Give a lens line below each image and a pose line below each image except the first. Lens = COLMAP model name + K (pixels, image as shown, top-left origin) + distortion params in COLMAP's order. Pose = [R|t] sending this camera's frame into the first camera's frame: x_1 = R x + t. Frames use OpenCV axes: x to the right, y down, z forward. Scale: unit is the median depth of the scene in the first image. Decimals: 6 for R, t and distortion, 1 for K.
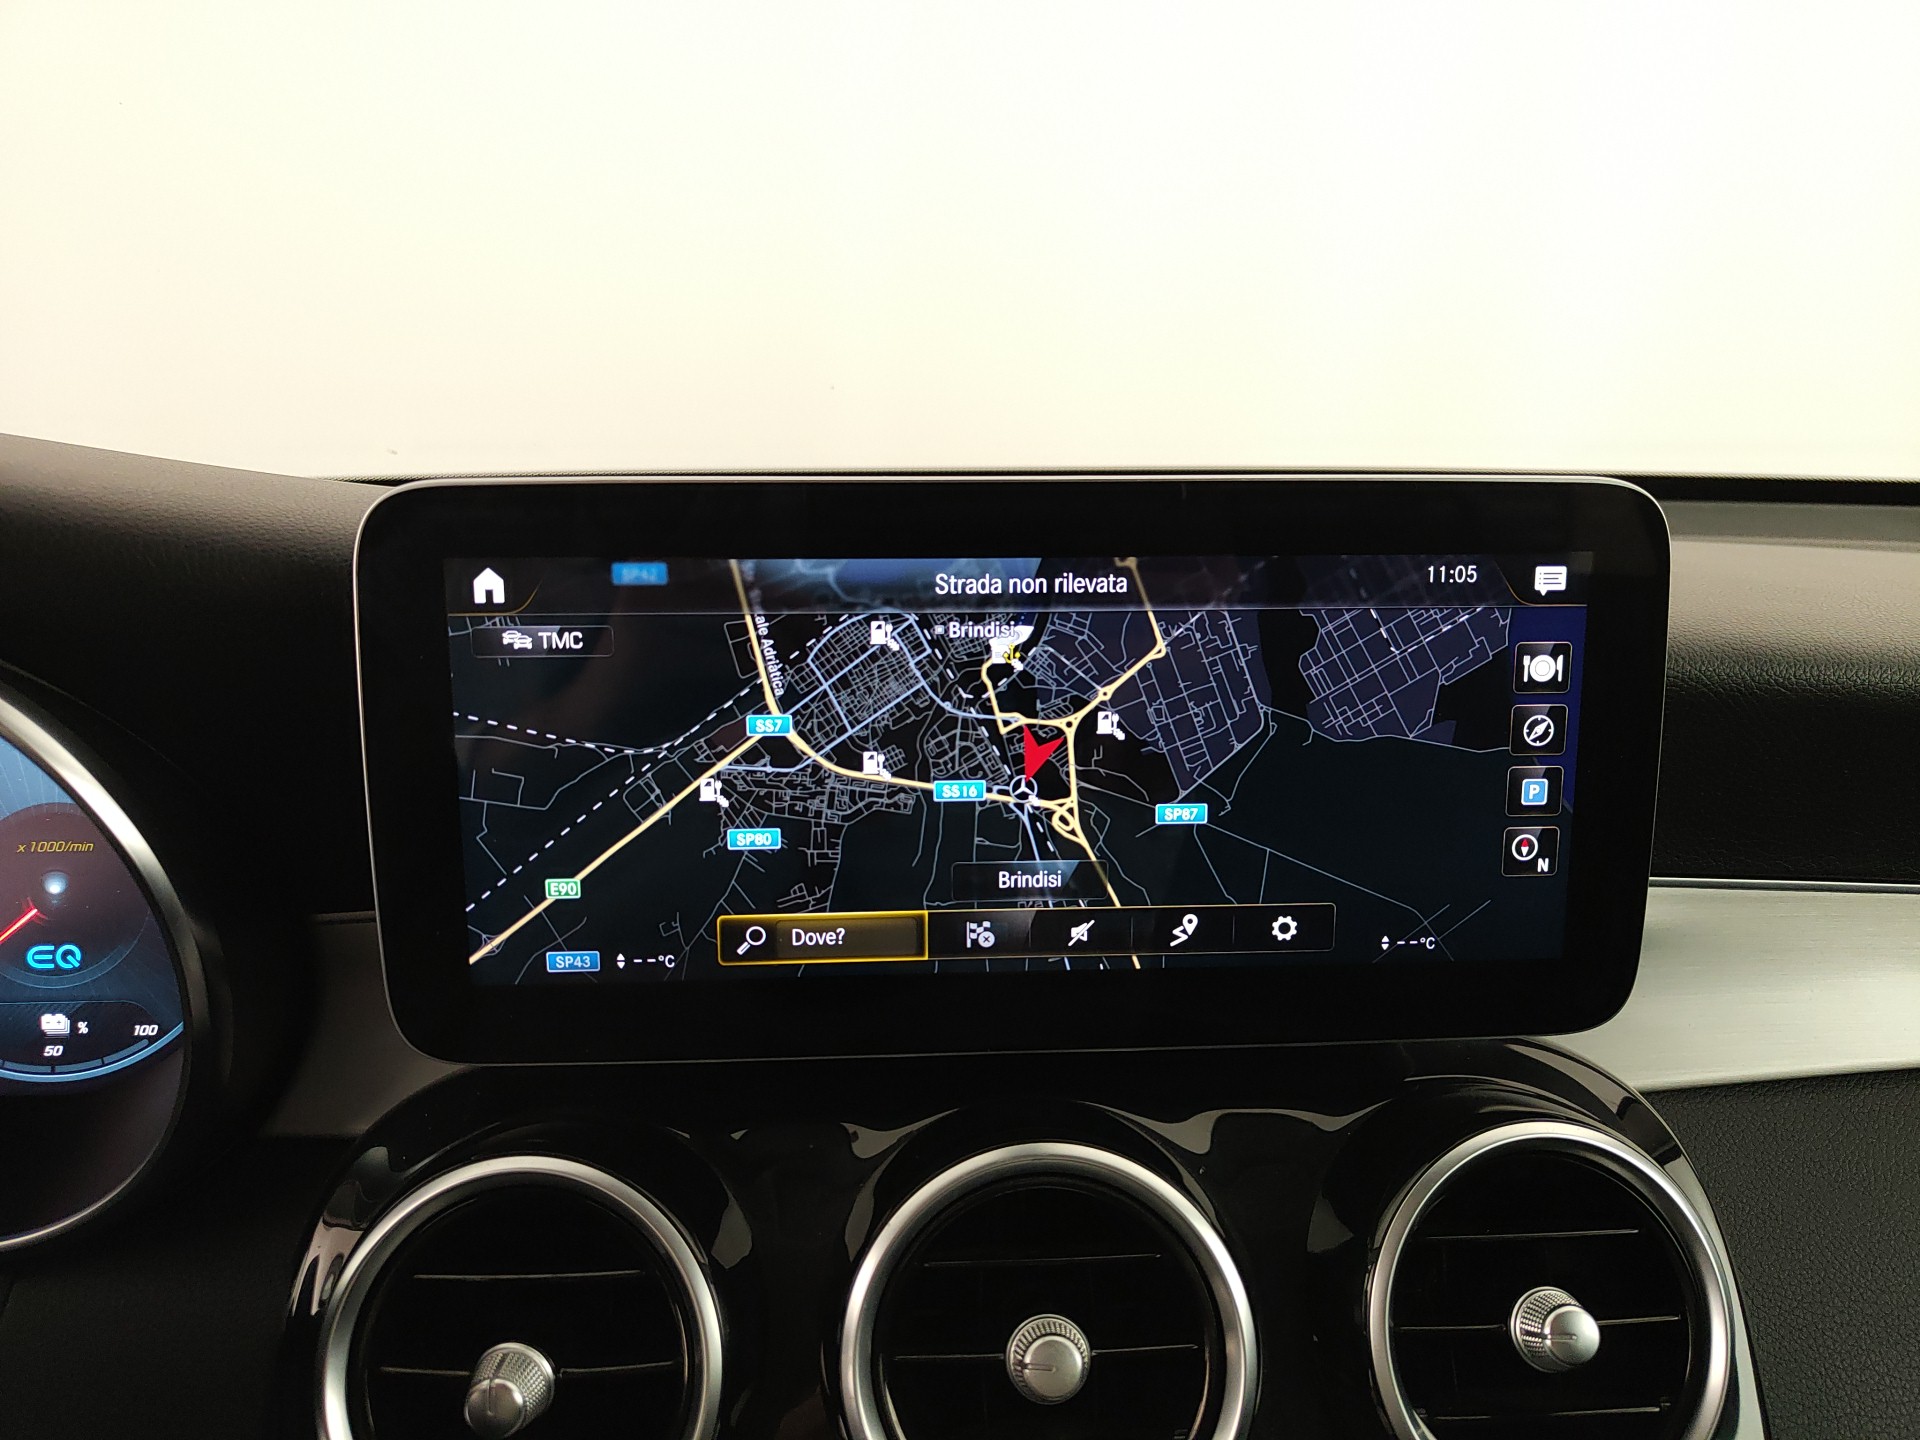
lens RADIAL K [[1370.0, 0, 955.8], [0, 1370.0, 744.1], [0, 0, 1]] dist [-0.006750, -0.000073]
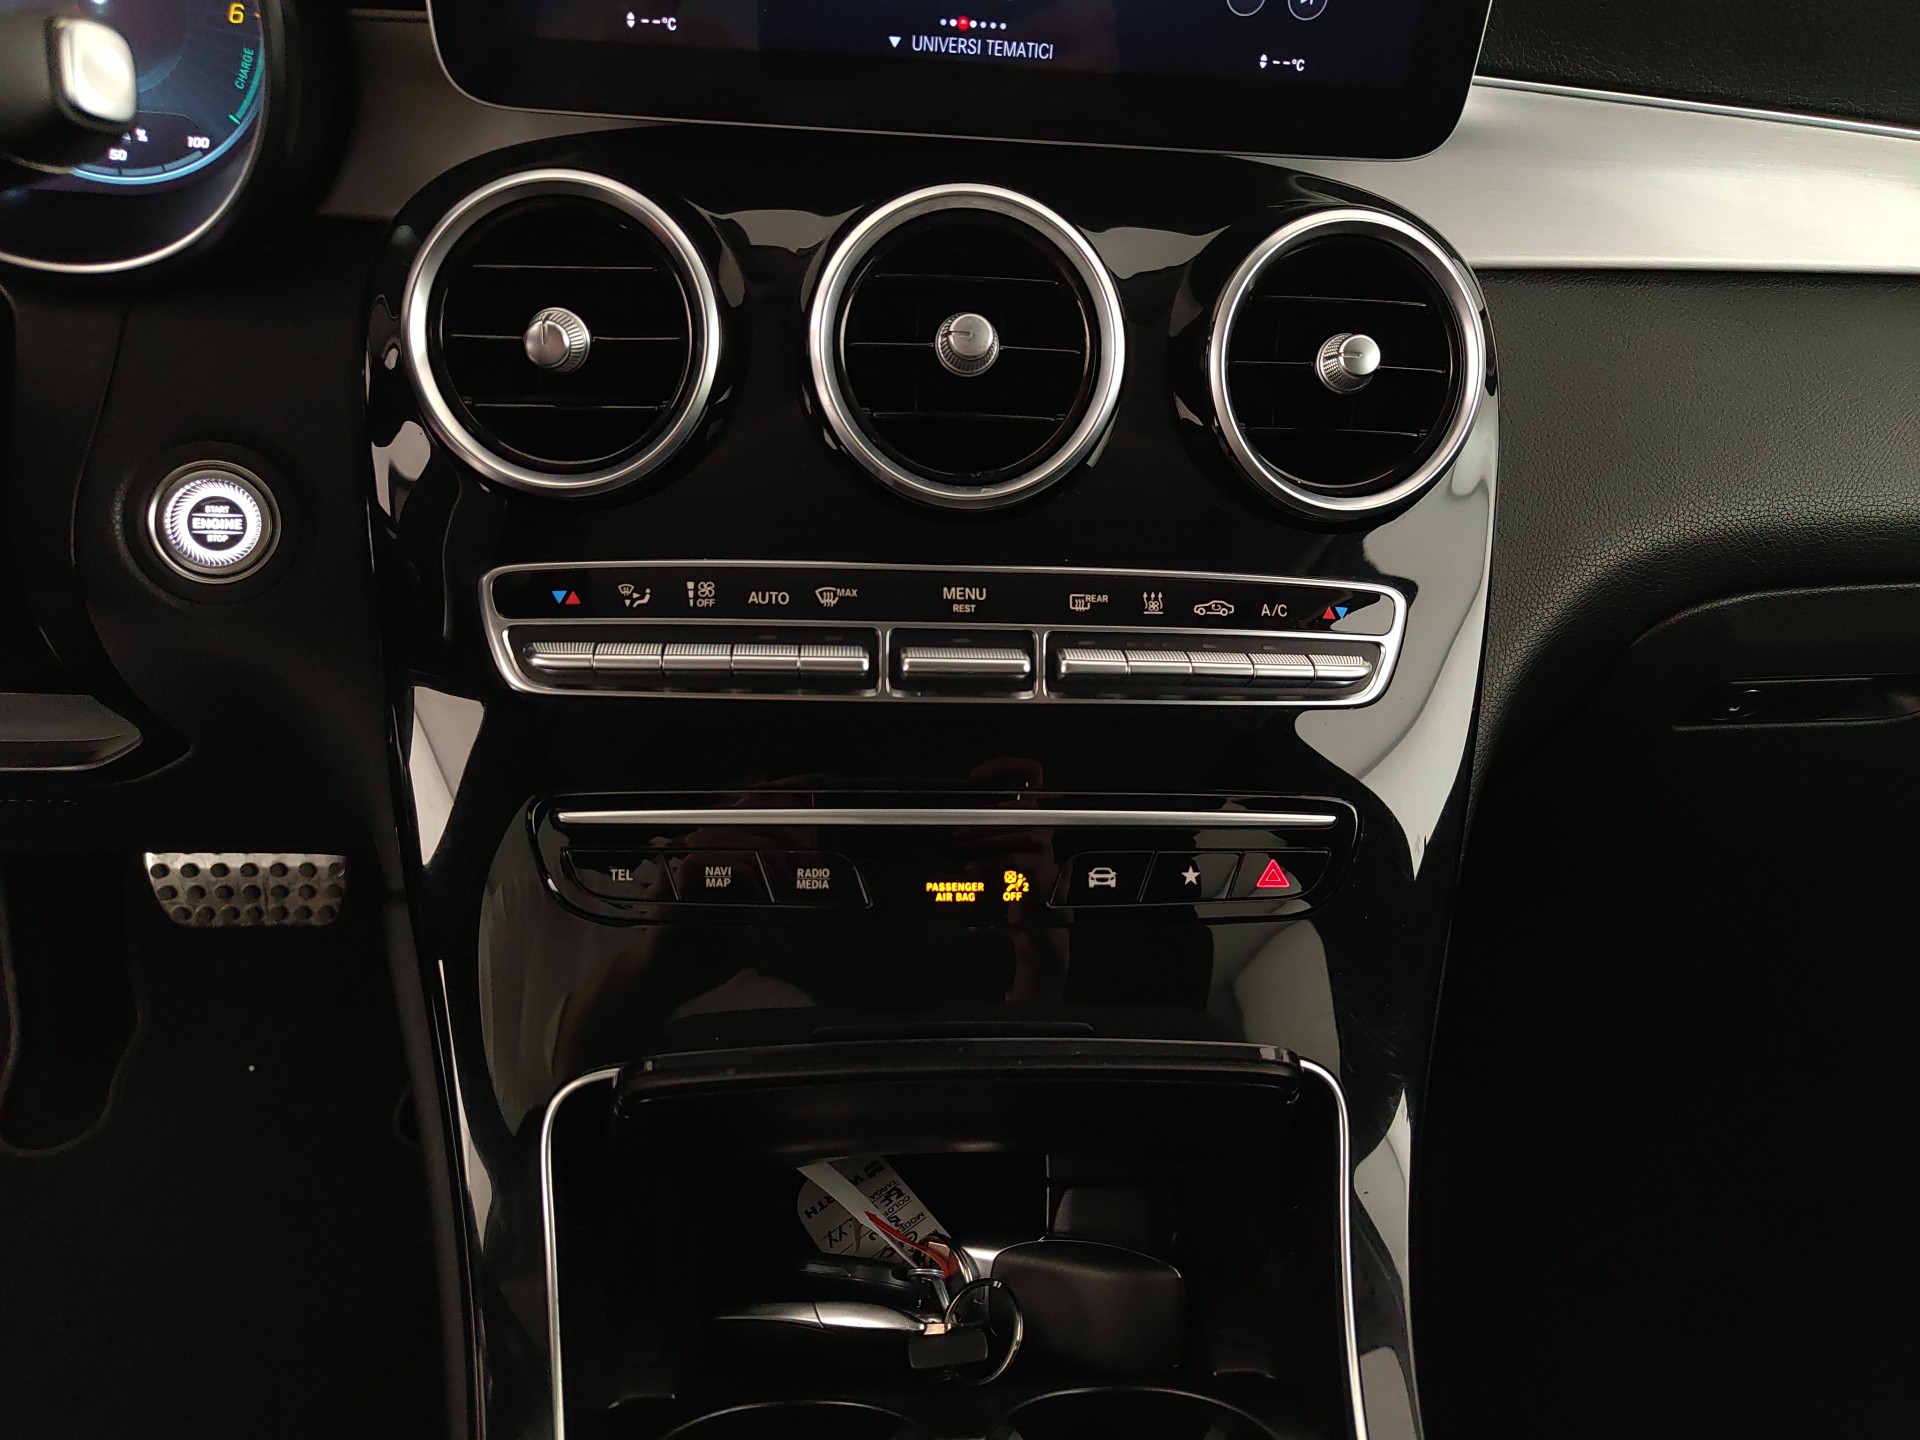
lens RADIAL K [[1370.0, 0, 955.8], [0, 1370.0, 744.1], [0, 0, 1]] dist [-0.006750, -0.000073]
pose [[0.997533, 0.042208, 0.056097, -0.001390], [-0.058196, 0.944091, 0.324509, 0.340463], [-0.039264, -0.326973, 0.944218, -0.335330]]
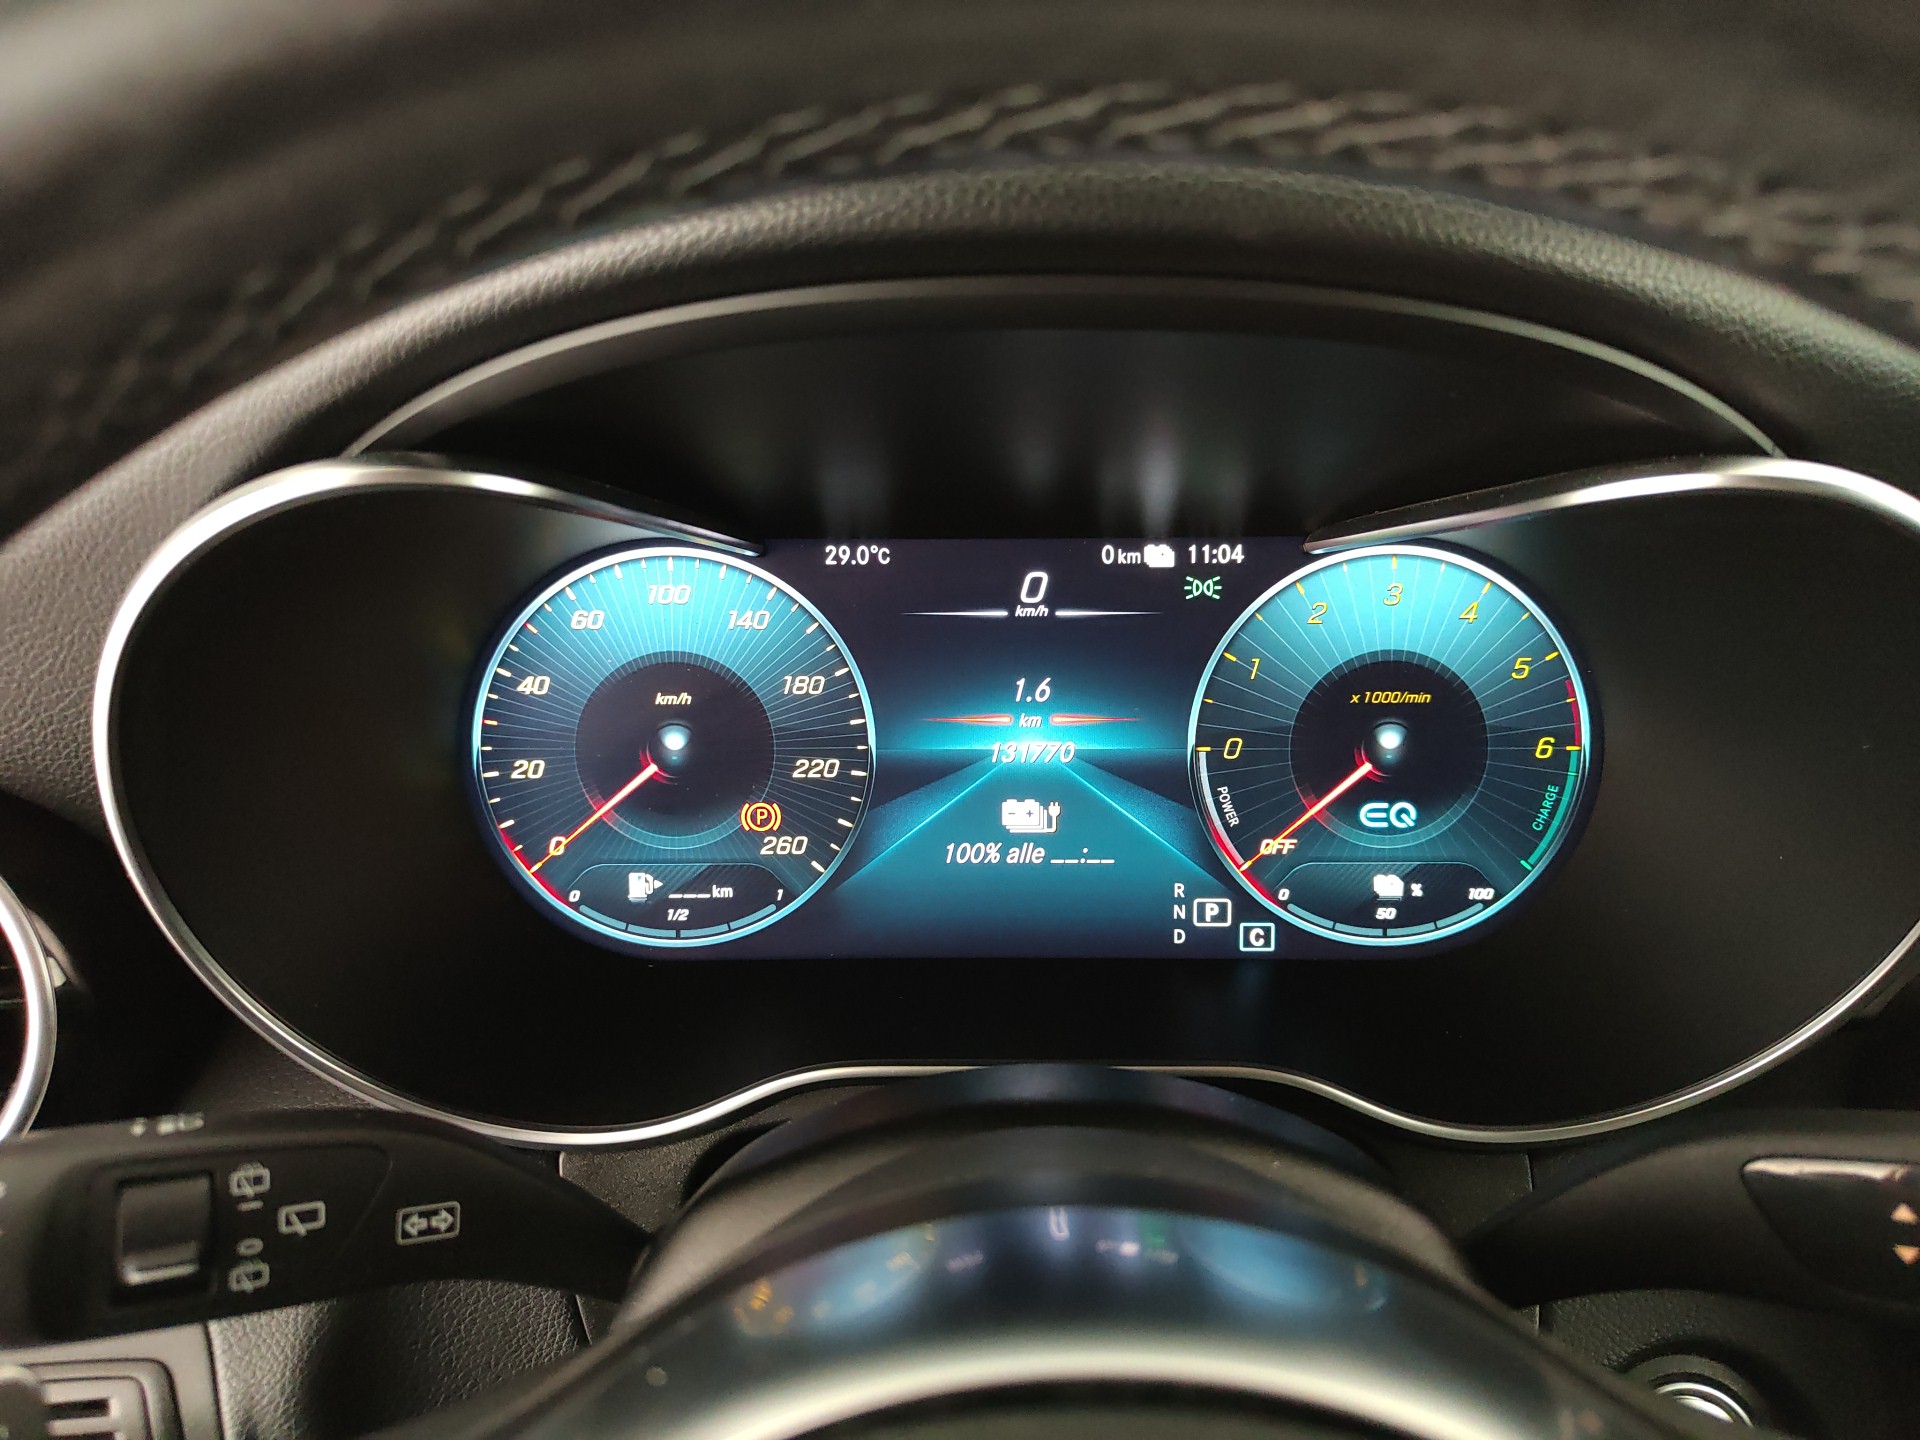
lens RADIAL K [[1339.4, 0, 960.0], [0, 1339.4, 720.0], [0, 0, 1]] dist [0.051776, -0.084827]
pose [[0.998941, 0.015212, -0.043413, -1.117490], [-0.009127, 0.990518, 0.137078, -0.038738], [0.045086, -0.136537, 0.989608, 0.106741]]
